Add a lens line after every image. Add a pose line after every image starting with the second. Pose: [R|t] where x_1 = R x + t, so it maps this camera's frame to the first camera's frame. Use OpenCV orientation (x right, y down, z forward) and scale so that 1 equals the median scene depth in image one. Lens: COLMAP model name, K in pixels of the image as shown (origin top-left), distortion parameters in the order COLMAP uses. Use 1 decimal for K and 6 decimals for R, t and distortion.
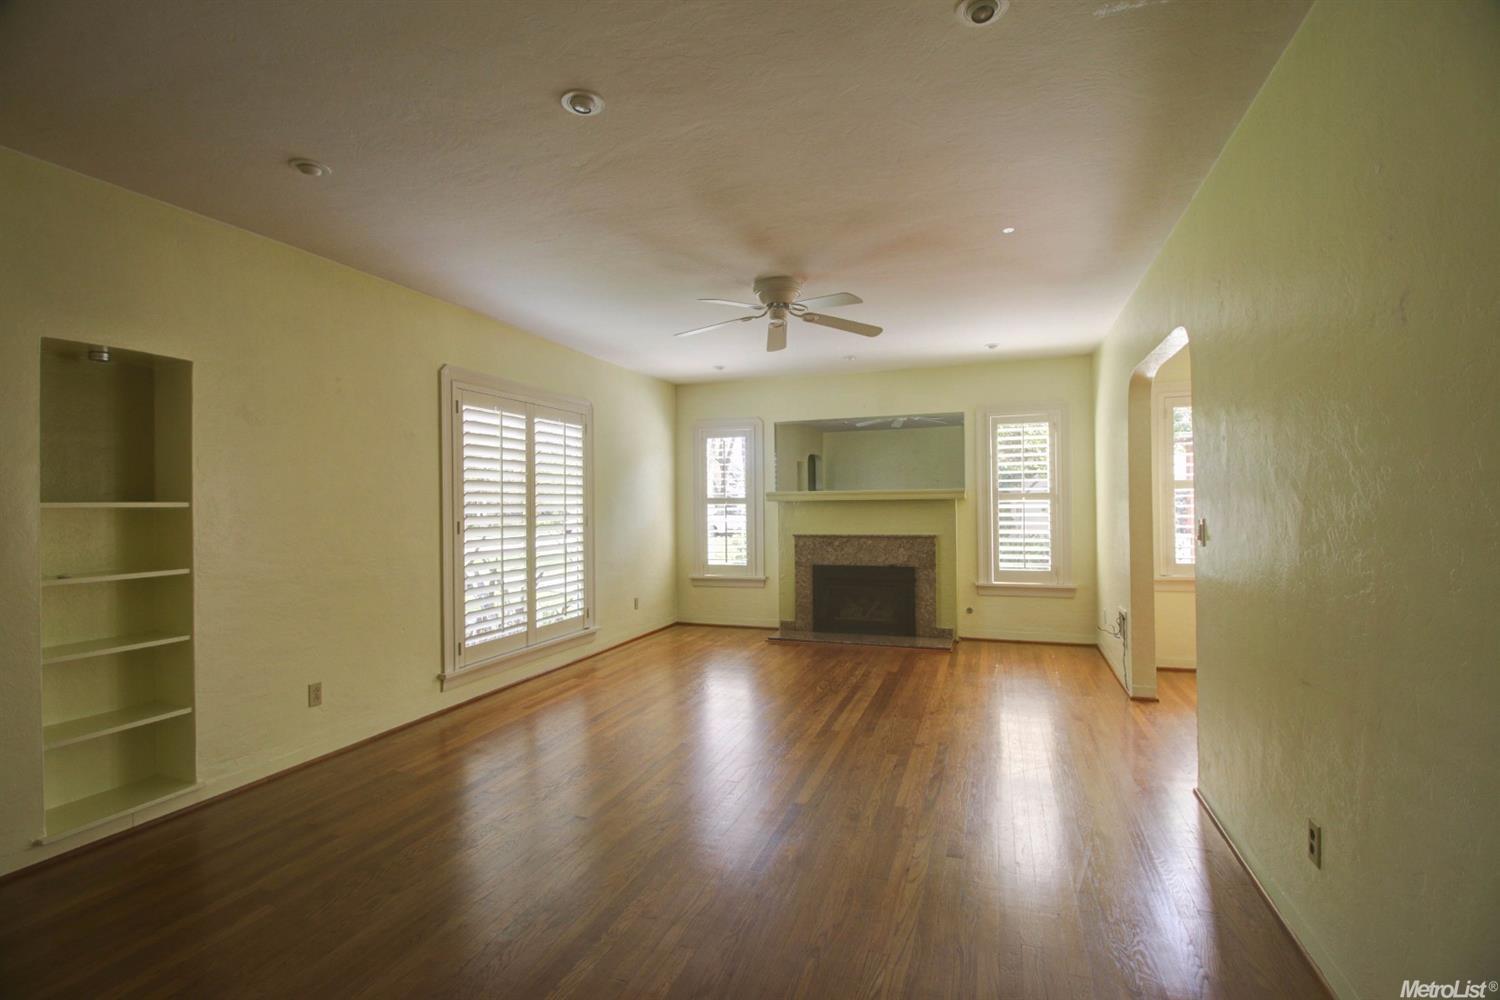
lens RADIAL K [[681.3, 0, 750.0], [0, 681.3, 500.0], [0, 0, 1]] dist [-0.001191, 0.000015]
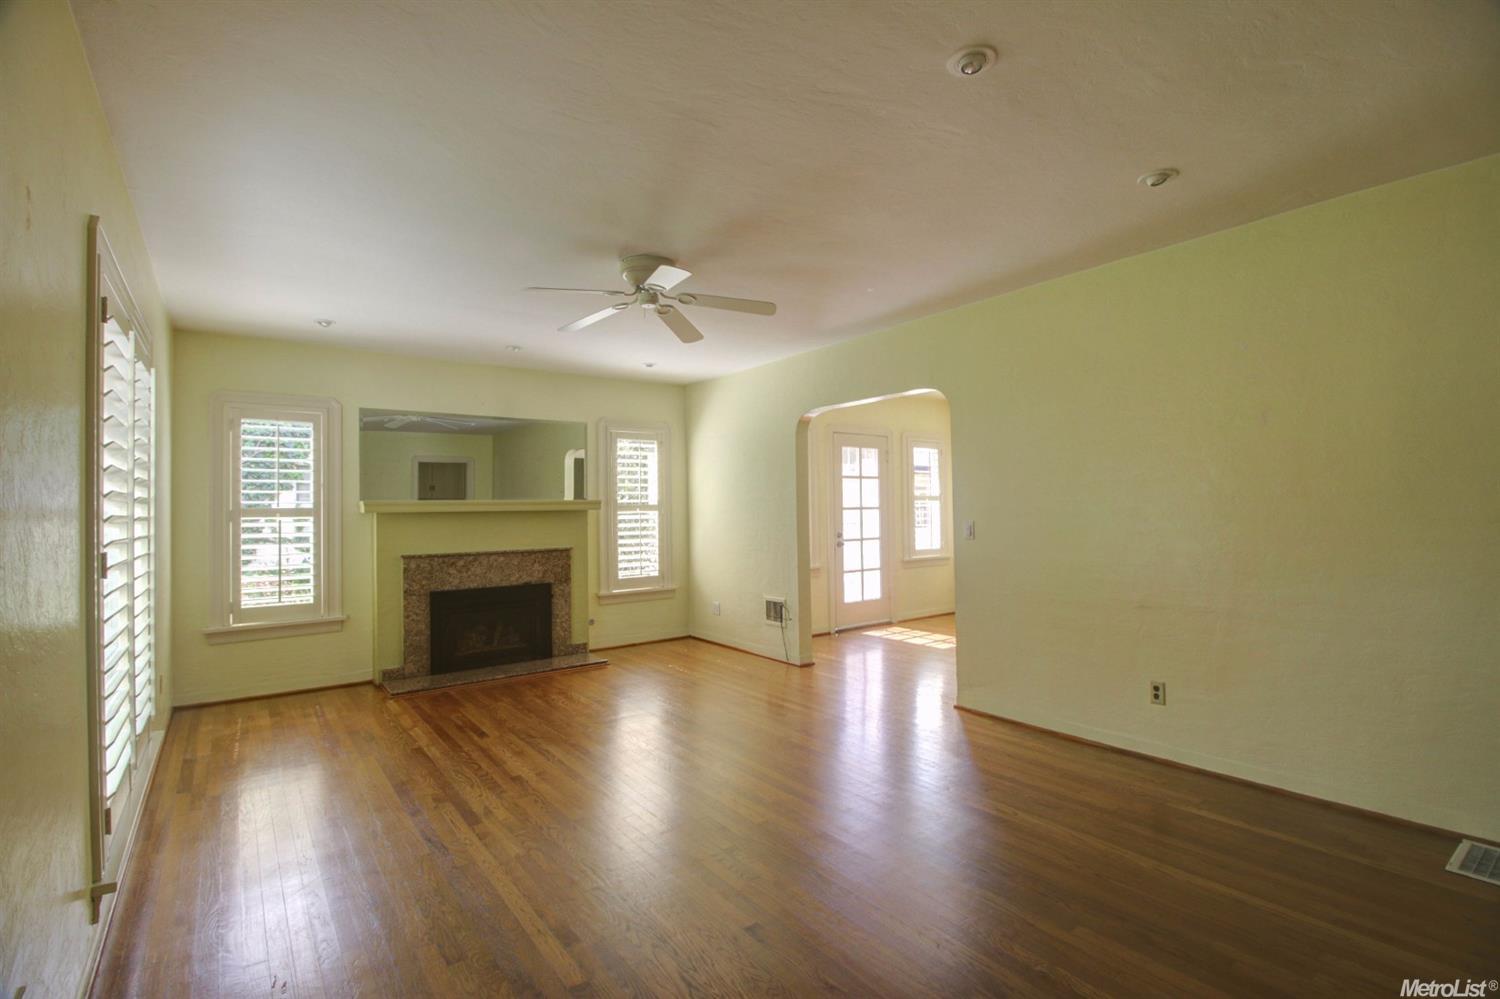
lens RADIAL K [[695.5, 0, 750.0], [0, 695.5, 499.5], [0, 0, 1]] dist [0.008826, -0.013408]
pose [[0.555634, 0.013405, 0.831319, -0.403692], [-0.001179, 0.999882, -0.015336, -0.001592], [-0.831426, 0.007541, 0.555584, 0.242988]]
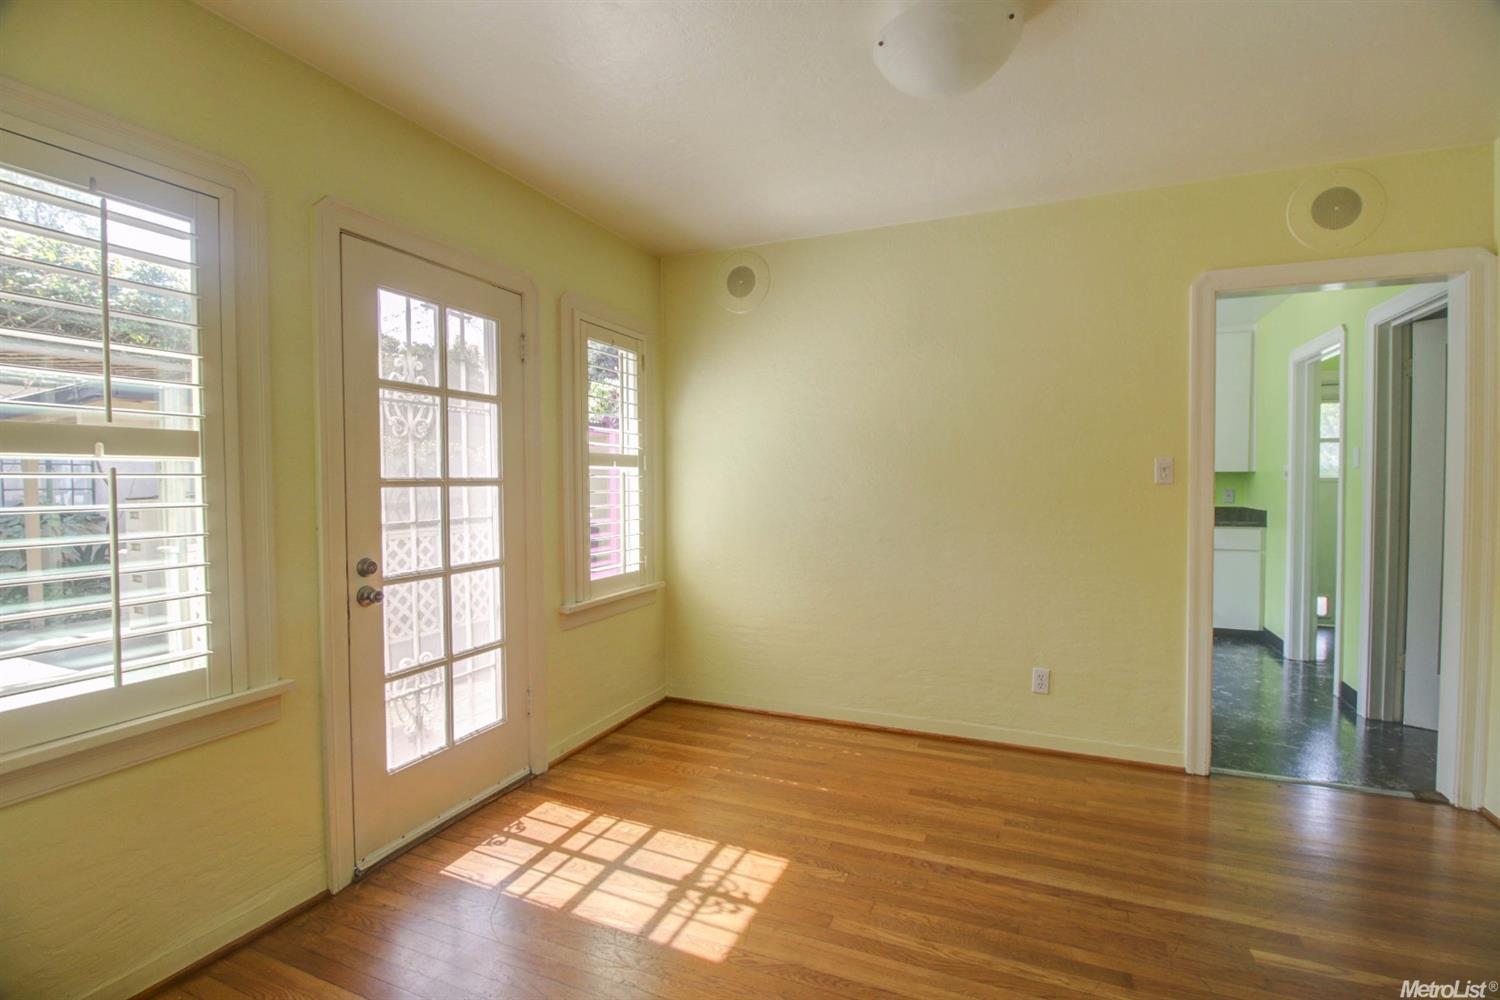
lens RADIAL K [[695.5, 0, 750.0], [0, 695.5, 500.0], [0, 0, 1]] dist [0.008826, -0.013408]
pose [[0.063390, -0.017731, 0.997831, 0.299550], [-0.002600, 0.999836, 0.017932, -0.002379], [-0.997985, -0.003731, 0.063334, 0.543083]]
